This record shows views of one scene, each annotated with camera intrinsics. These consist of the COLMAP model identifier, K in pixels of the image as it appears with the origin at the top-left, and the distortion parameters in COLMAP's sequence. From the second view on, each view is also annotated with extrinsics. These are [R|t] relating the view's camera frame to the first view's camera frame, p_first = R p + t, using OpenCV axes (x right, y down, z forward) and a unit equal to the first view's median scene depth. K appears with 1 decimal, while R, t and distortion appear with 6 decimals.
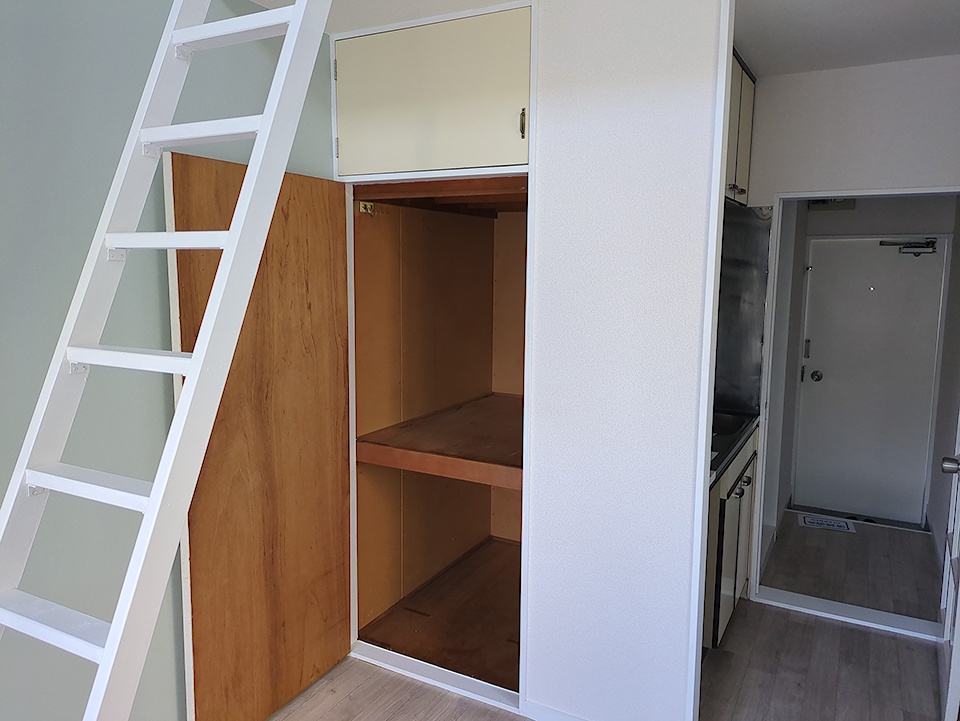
lens RADIAL K [[717.5, 0, 472.2], [0, 717.5, 360.1], [0, 0, 1]] dist [0.055088, -0.049242]
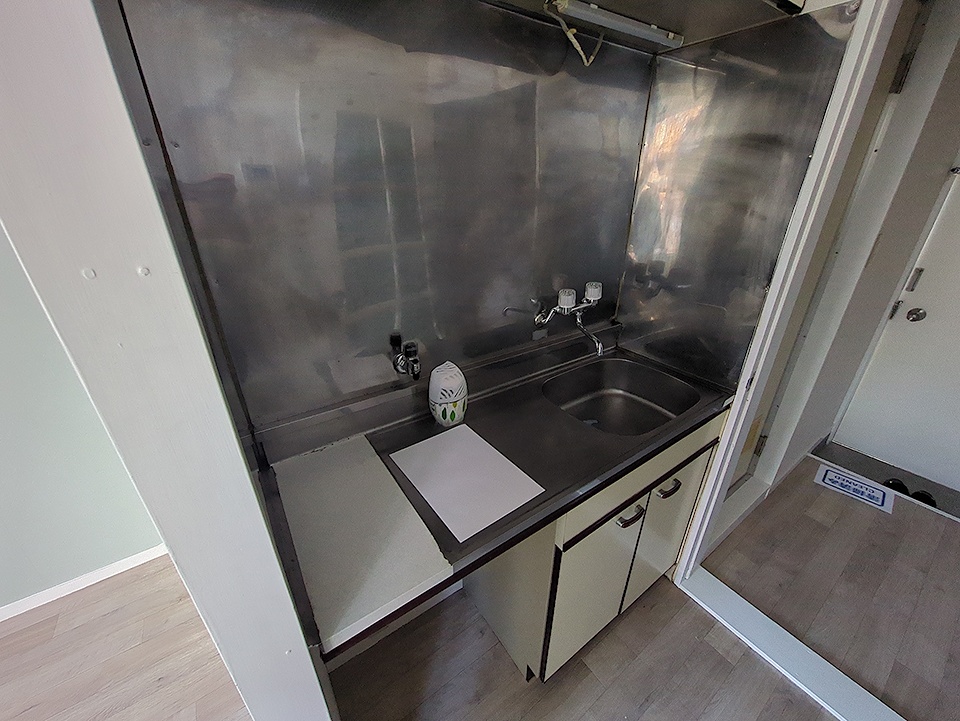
lens RADIAL K [[378.4, 0, 478.1], [0, 378.4, 363.8], [0, 0, 1]] dist [0.001851, 0.000451]
pose [[0.897441, 0.180272, -0.402618, 0.258097], [-0.052240, 0.949697, 0.308783, -0.038988], [0.438030, -0.256082, 0.861714, 0.481535]]
